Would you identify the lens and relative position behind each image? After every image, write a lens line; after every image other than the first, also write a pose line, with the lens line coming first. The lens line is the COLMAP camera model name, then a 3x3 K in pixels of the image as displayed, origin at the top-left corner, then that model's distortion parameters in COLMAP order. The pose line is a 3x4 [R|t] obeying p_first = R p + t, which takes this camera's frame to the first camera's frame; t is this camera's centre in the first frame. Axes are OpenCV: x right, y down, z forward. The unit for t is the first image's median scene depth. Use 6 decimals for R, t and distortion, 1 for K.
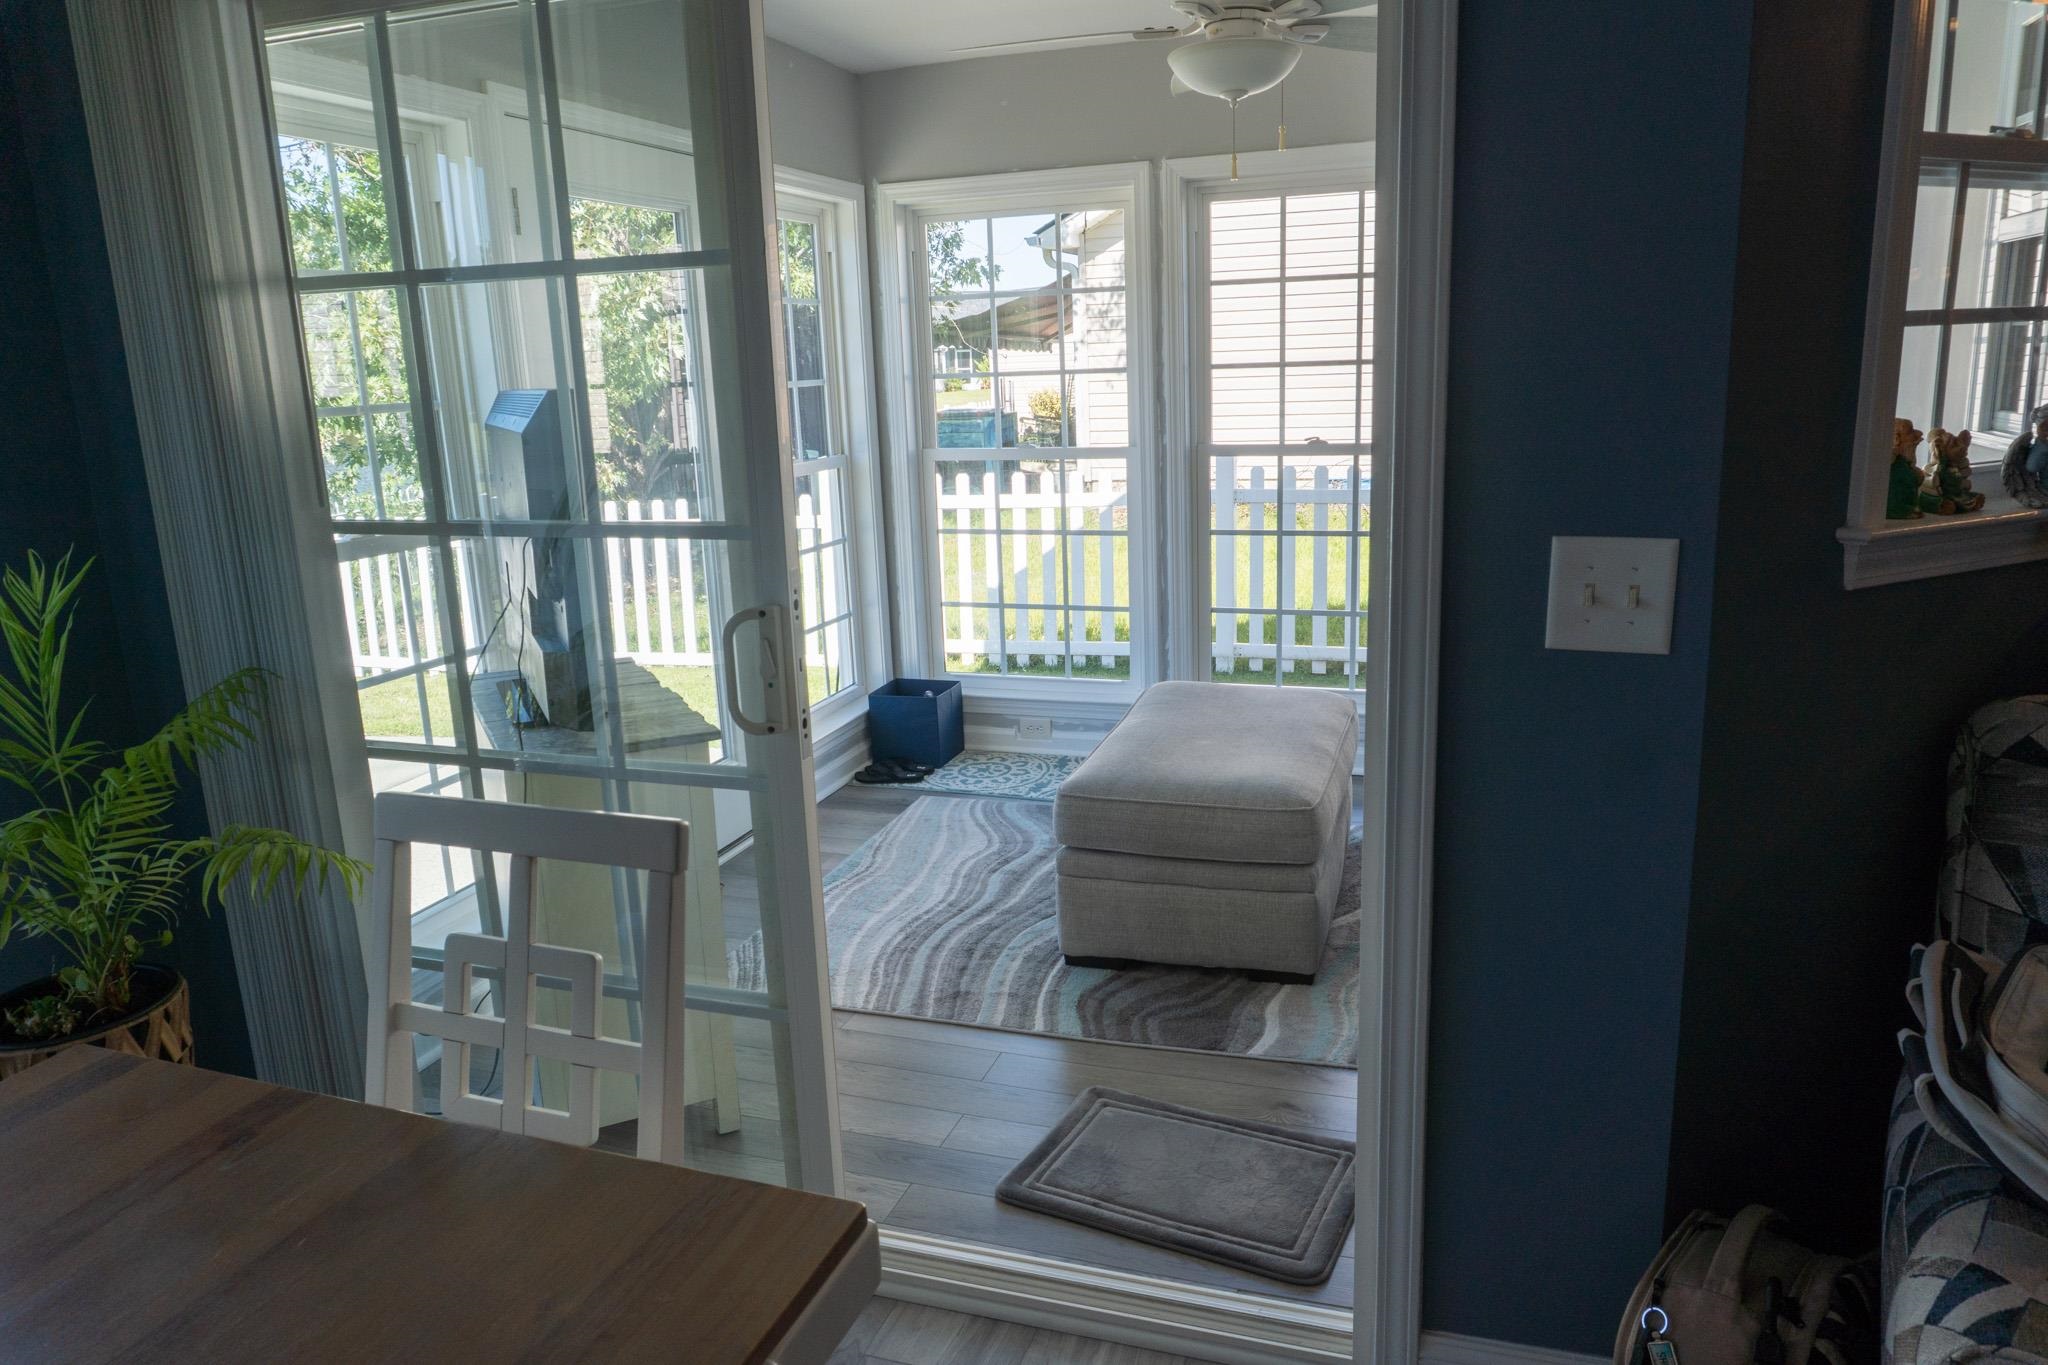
lens RADIAL K [[1359.4, 0, 1036.5], [0, 1359.4, 689.7], [0, 0, 1]] dist [-0.031092, 0.000850]
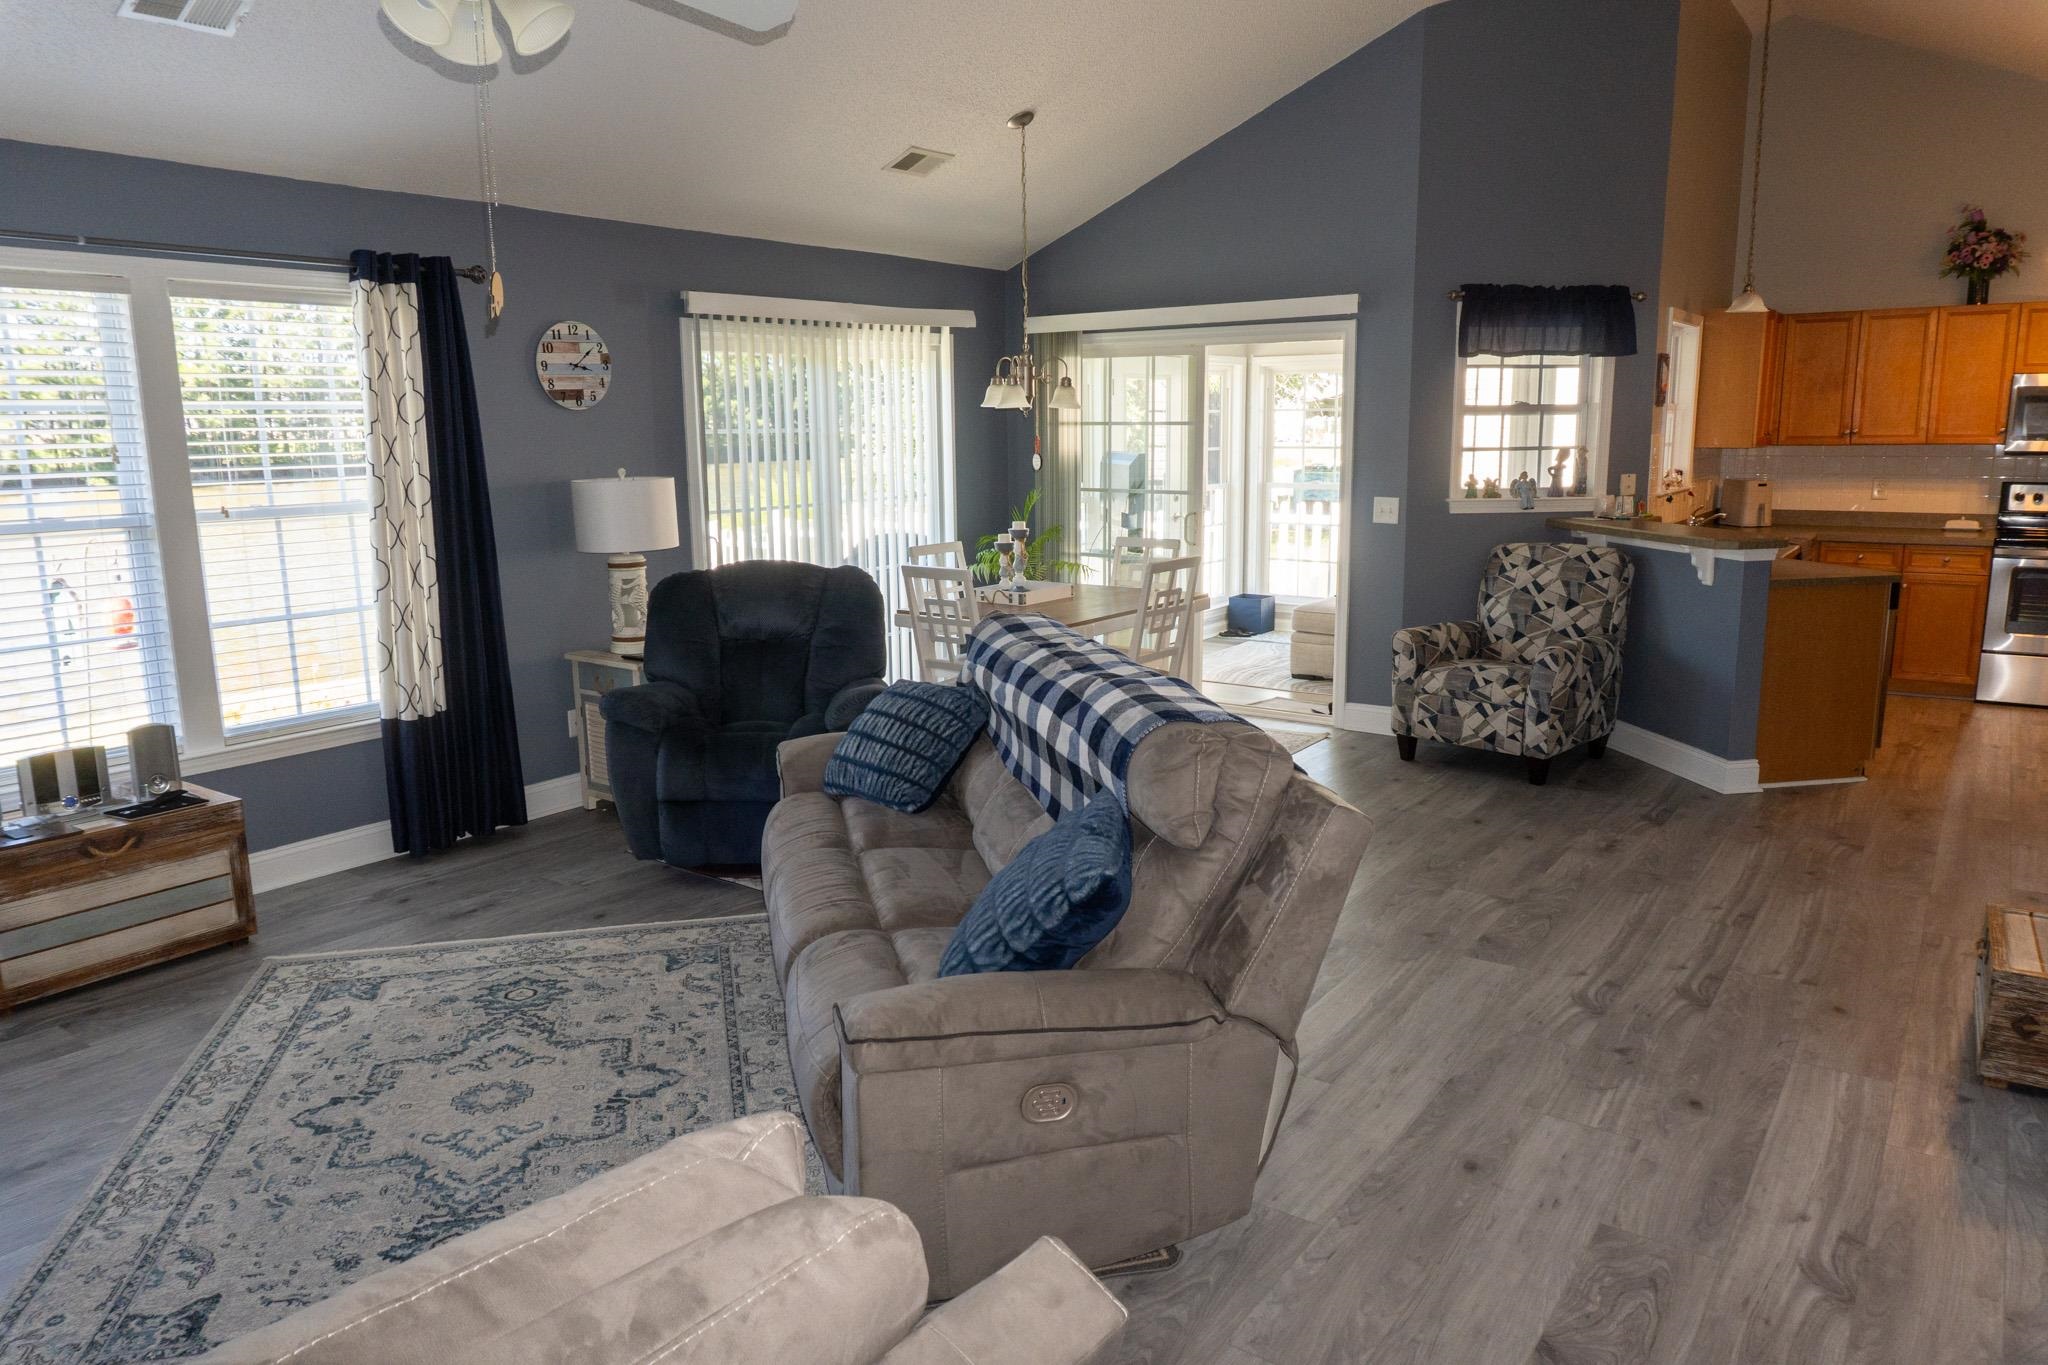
lens RADIAL K [[1337.8, 0, 1037.7], [0, 1337.8, 697.5], [0, 0, 1]] dist [-0.035913, -0.001360]
pose [[0.956930, 0.081911, -0.278522, 0.510953], [-0.089733, 0.995846, -0.015429, 0.606793], [0.276102, 0.039757, 0.960306, -2.986166]]
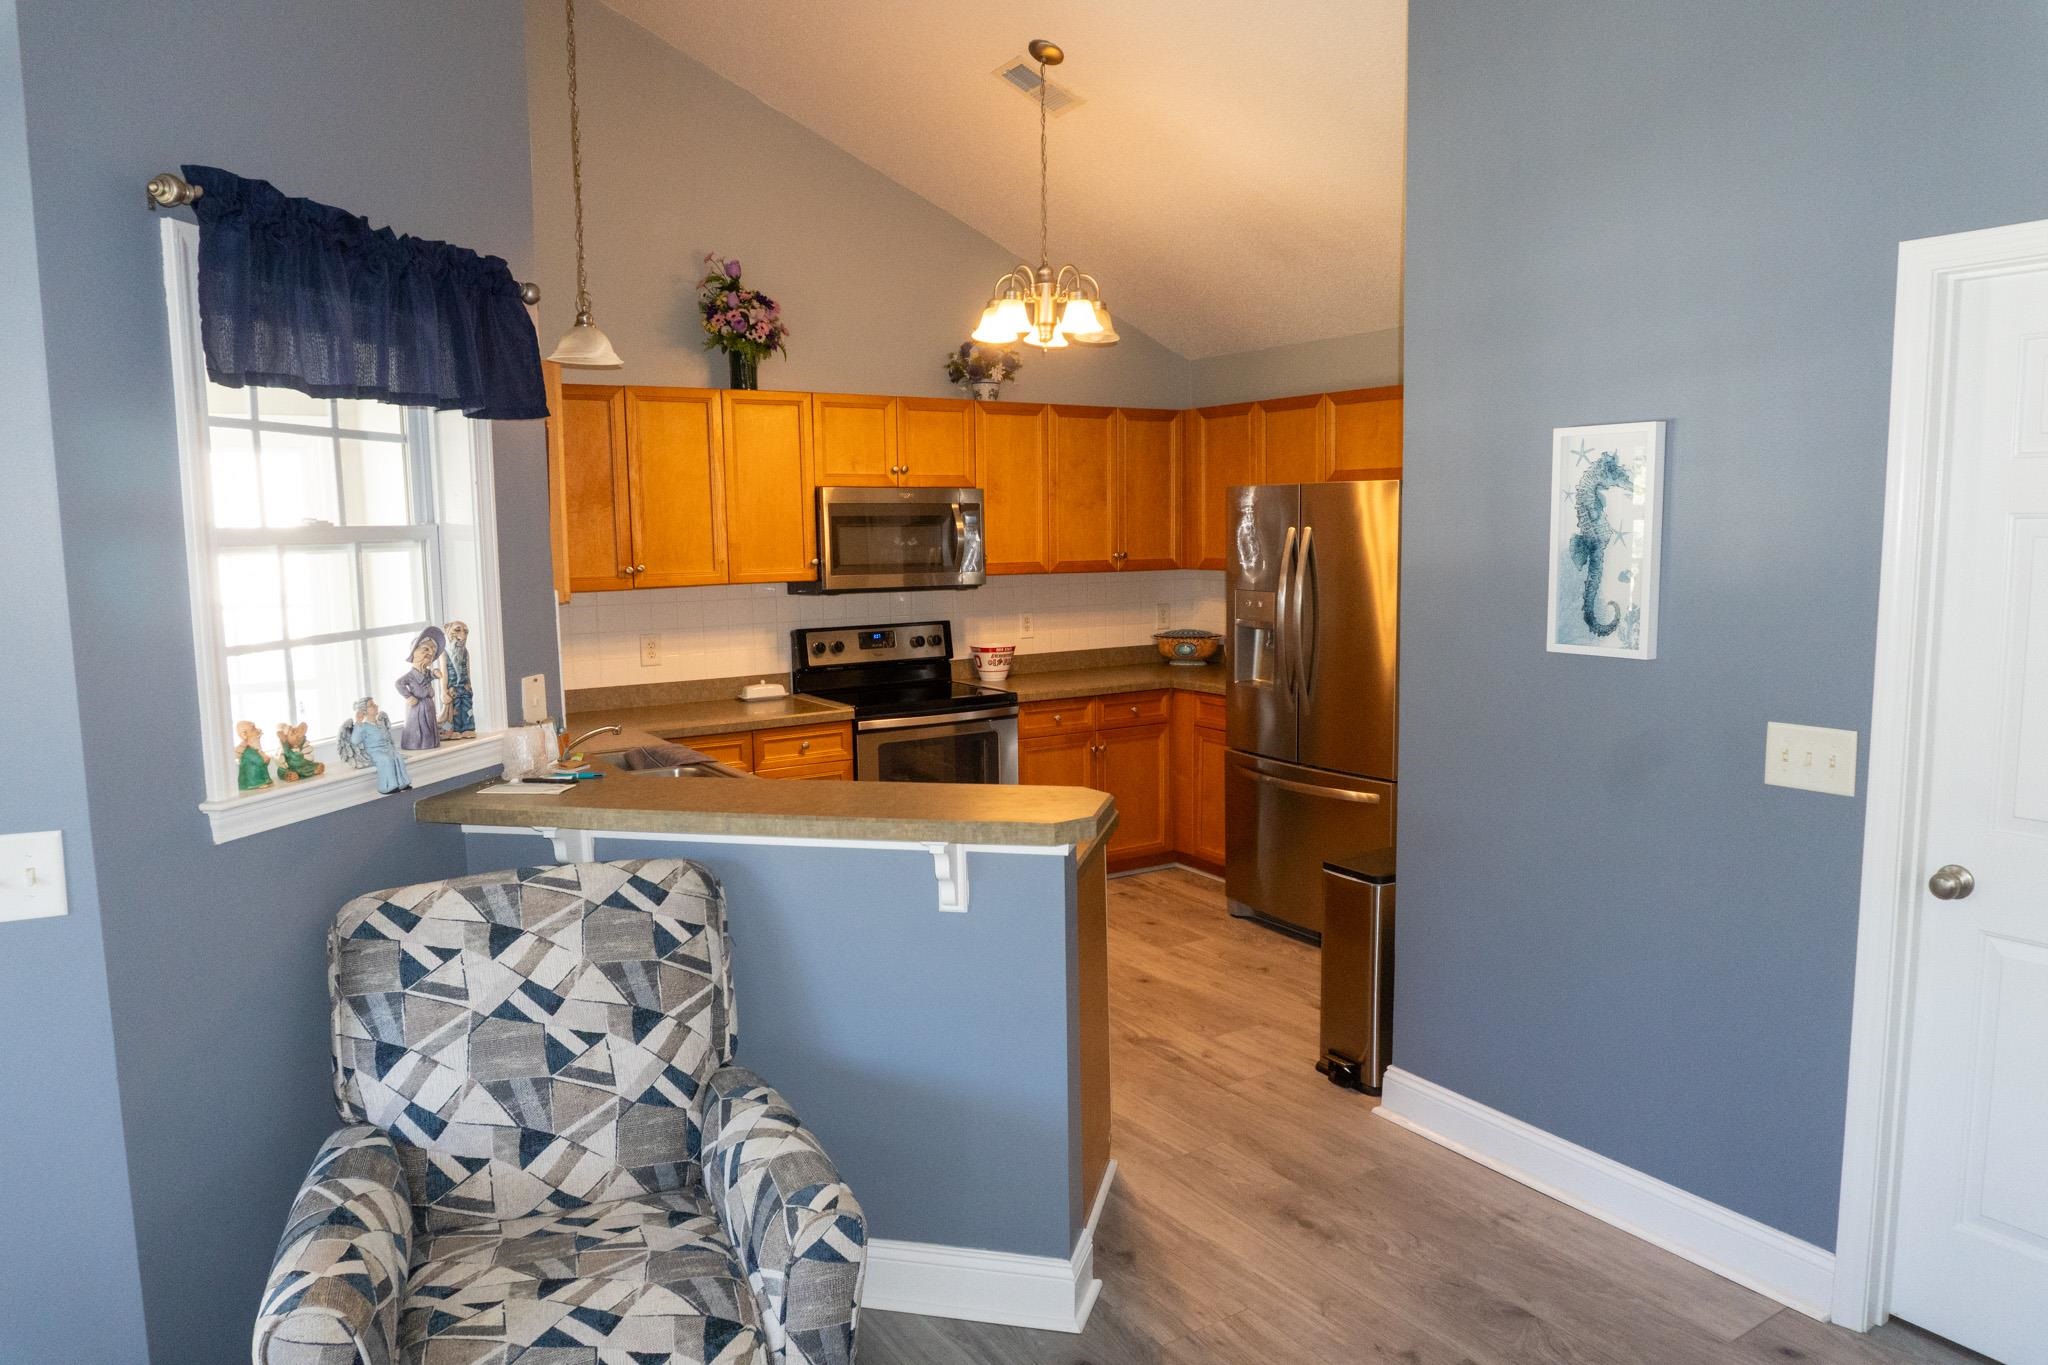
lens RADIAL K [[1356.5, 0, 1039.9], [0, 1356.5, 692.8], [0, 0, 1]] dist [-0.029243, 0.002218]
pose [[0.616804, -0.064276, 0.784488, 0.030675], [0.175162, 0.982877, -0.057191, 0.001950], [-0.767380, 0.172688, 0.617501, -0.510574]]
